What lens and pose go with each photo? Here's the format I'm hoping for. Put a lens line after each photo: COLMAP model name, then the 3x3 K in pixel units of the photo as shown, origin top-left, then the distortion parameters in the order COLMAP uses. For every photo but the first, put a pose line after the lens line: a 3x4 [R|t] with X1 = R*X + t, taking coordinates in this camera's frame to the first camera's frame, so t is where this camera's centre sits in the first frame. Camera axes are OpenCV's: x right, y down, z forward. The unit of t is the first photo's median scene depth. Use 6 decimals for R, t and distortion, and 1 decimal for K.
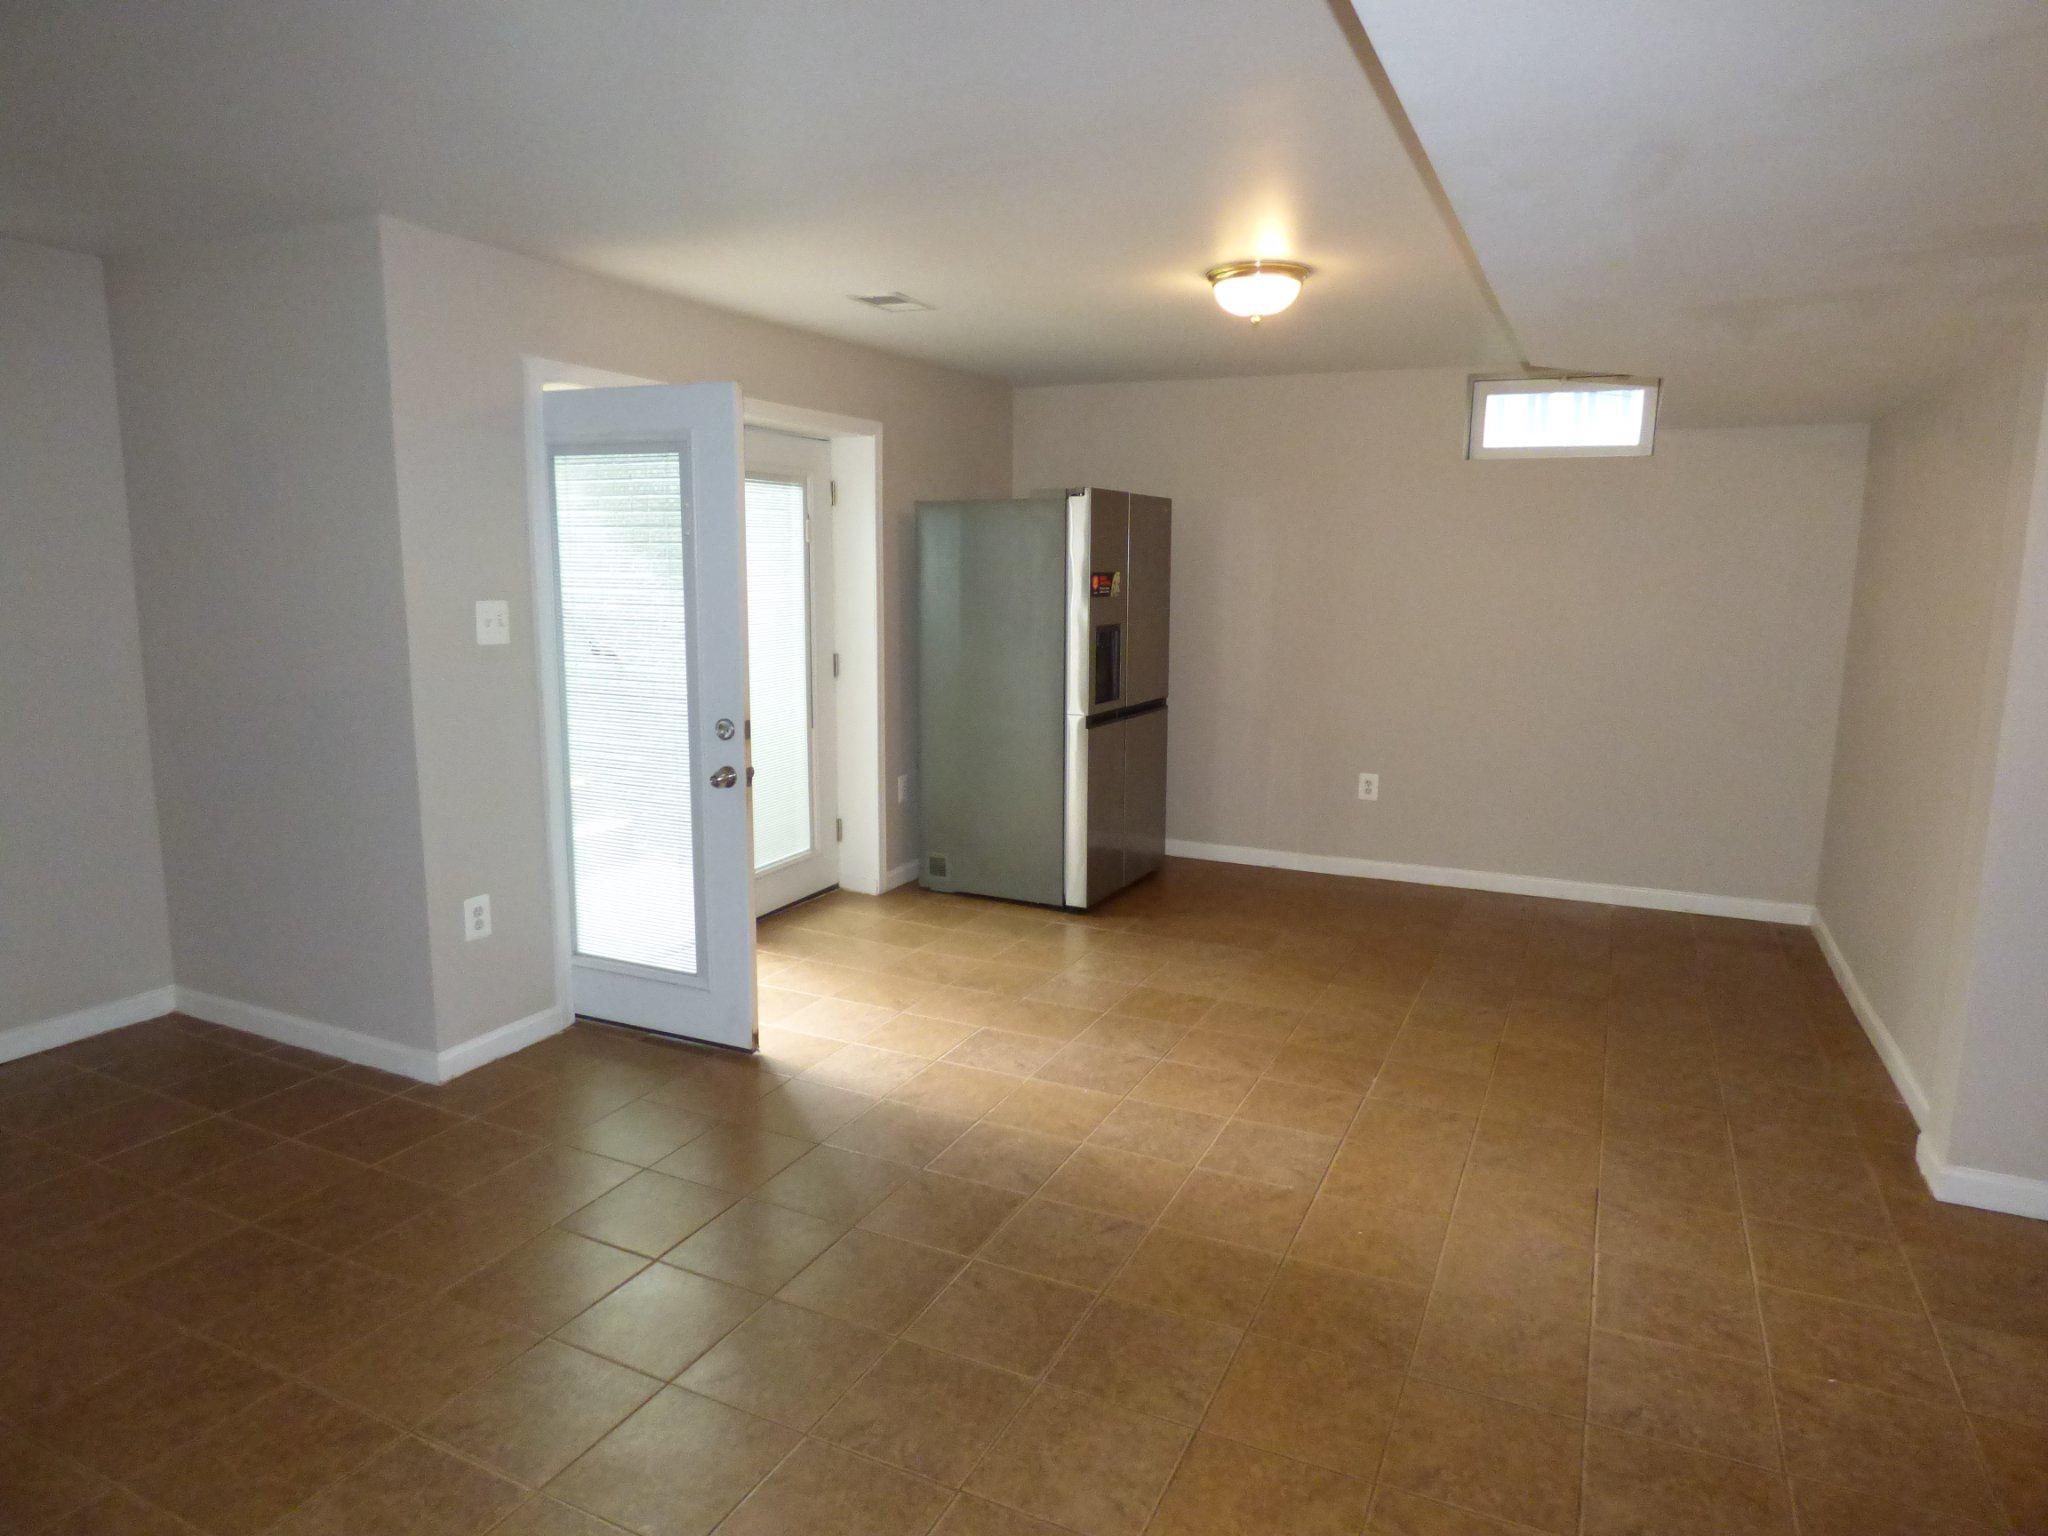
lens RADIAL K [[1245.2, 0, 1024.0], [0, 1245.2, 768.0], [0, 0, 1]] dist [0.003609, 0.000844]
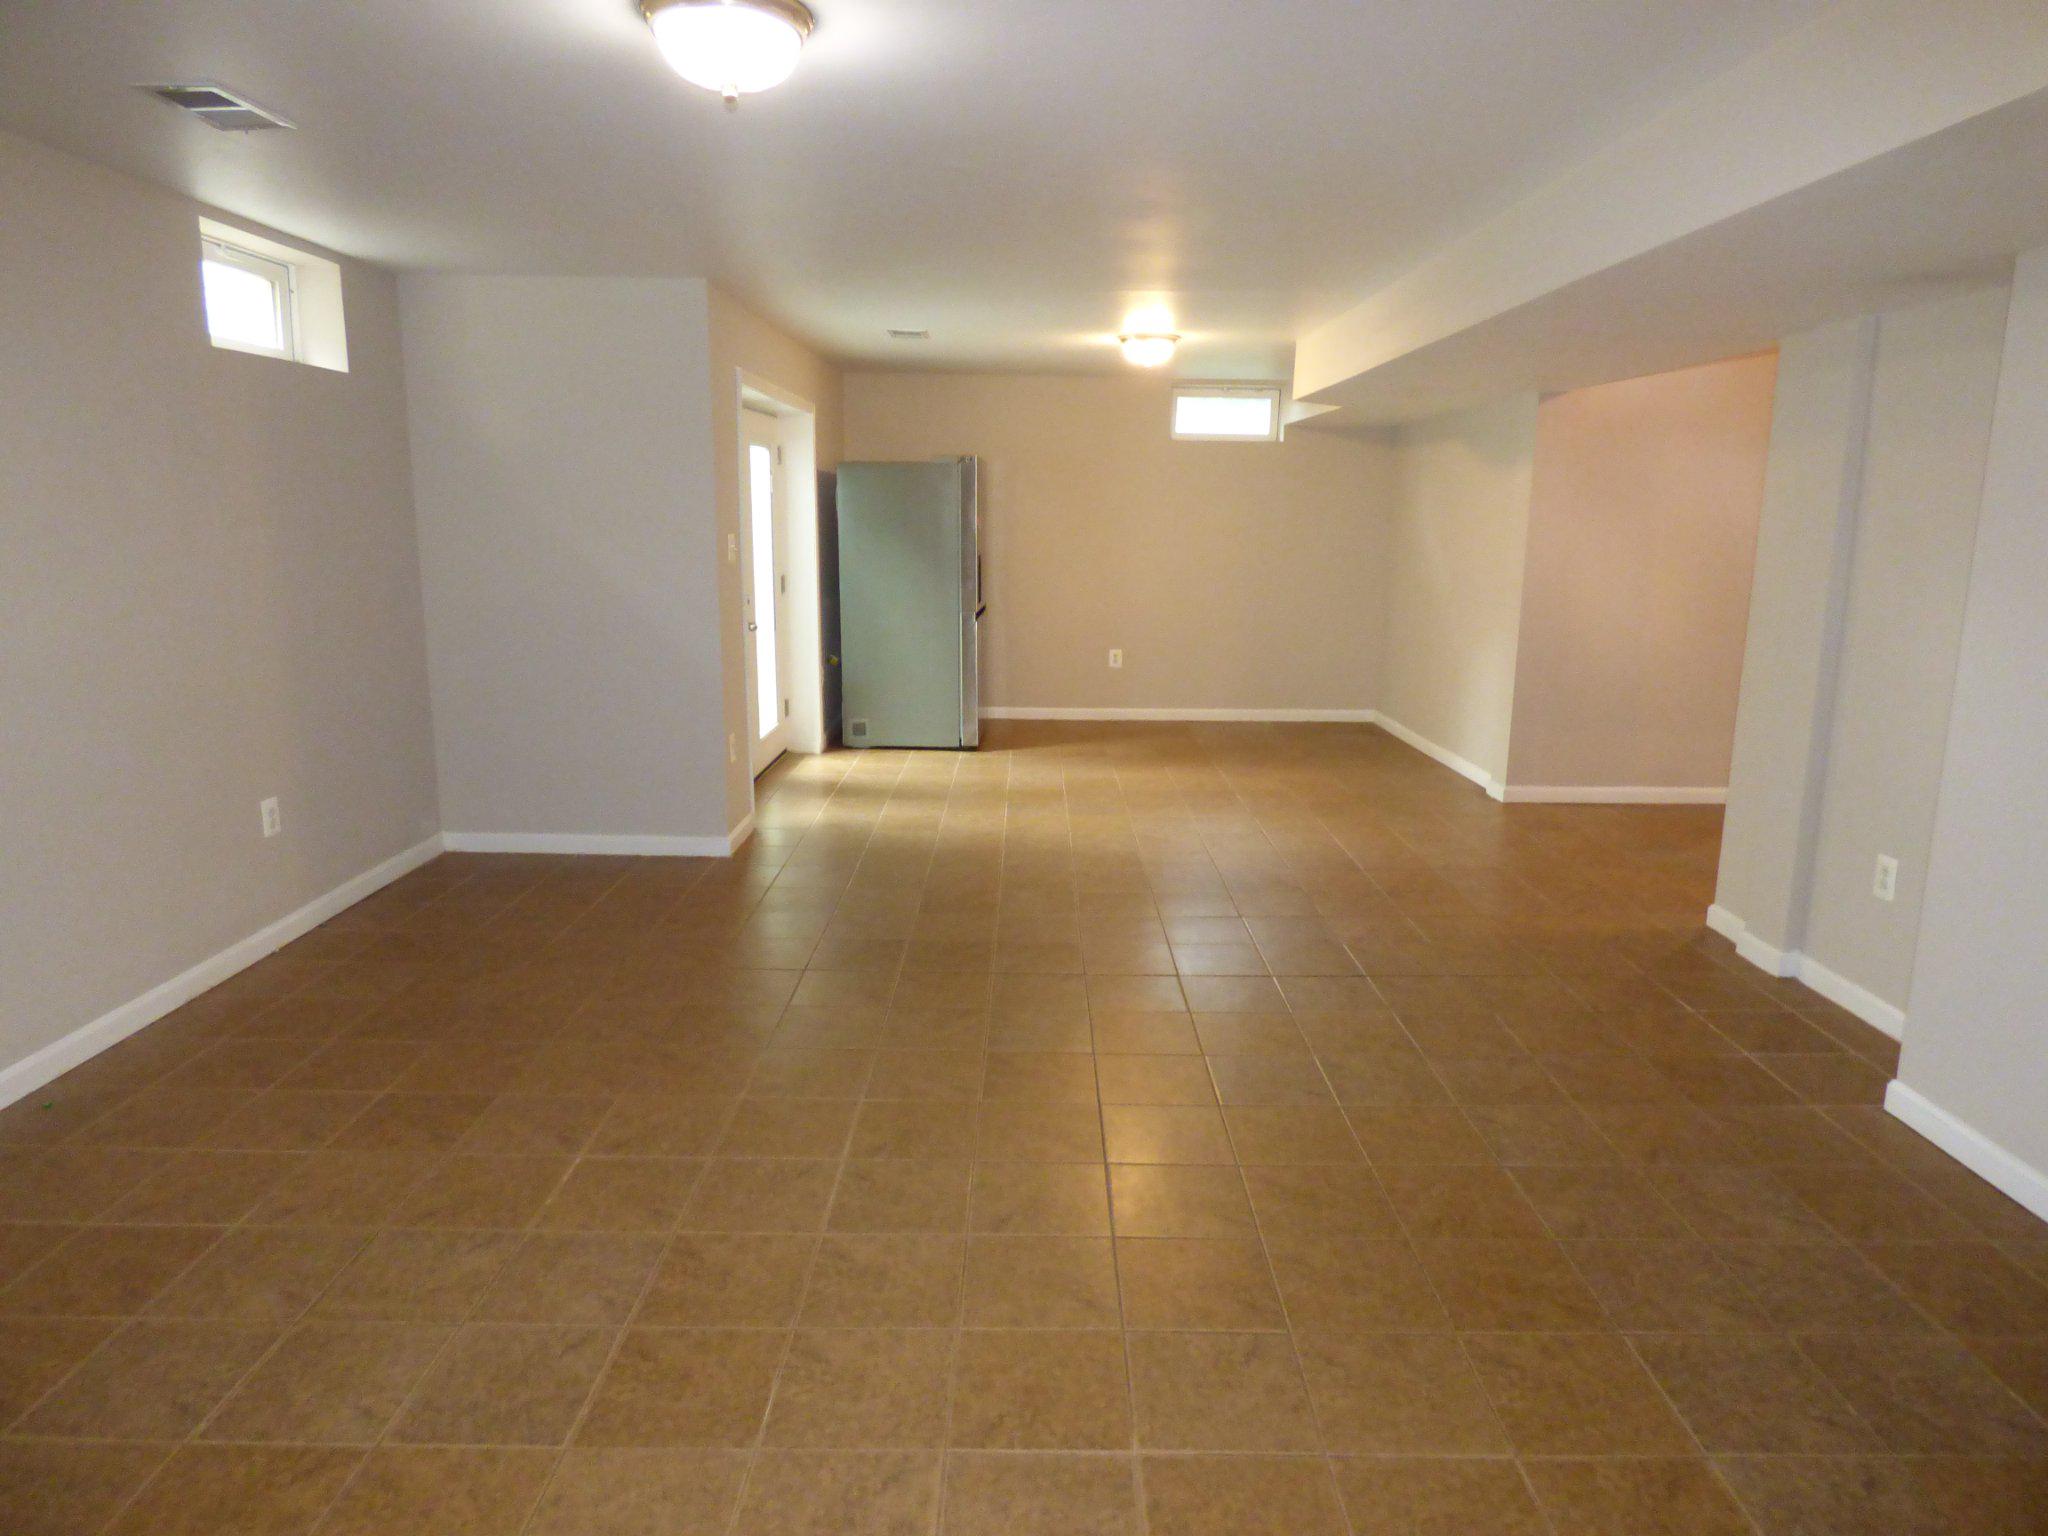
lens RADIAL K [[1245.2, 0, 1024.0], [0, 1245.2, 768.0], [0, 0, 1]] dist [0.003609, 0.000844]
pose [[0.896312, -0.088024, 0.434599, -0.495932], [0.063623, 0.995487, 0.070413, 0.034730], [-0.438836, -0.035462, 0.897867, -0.308665]]
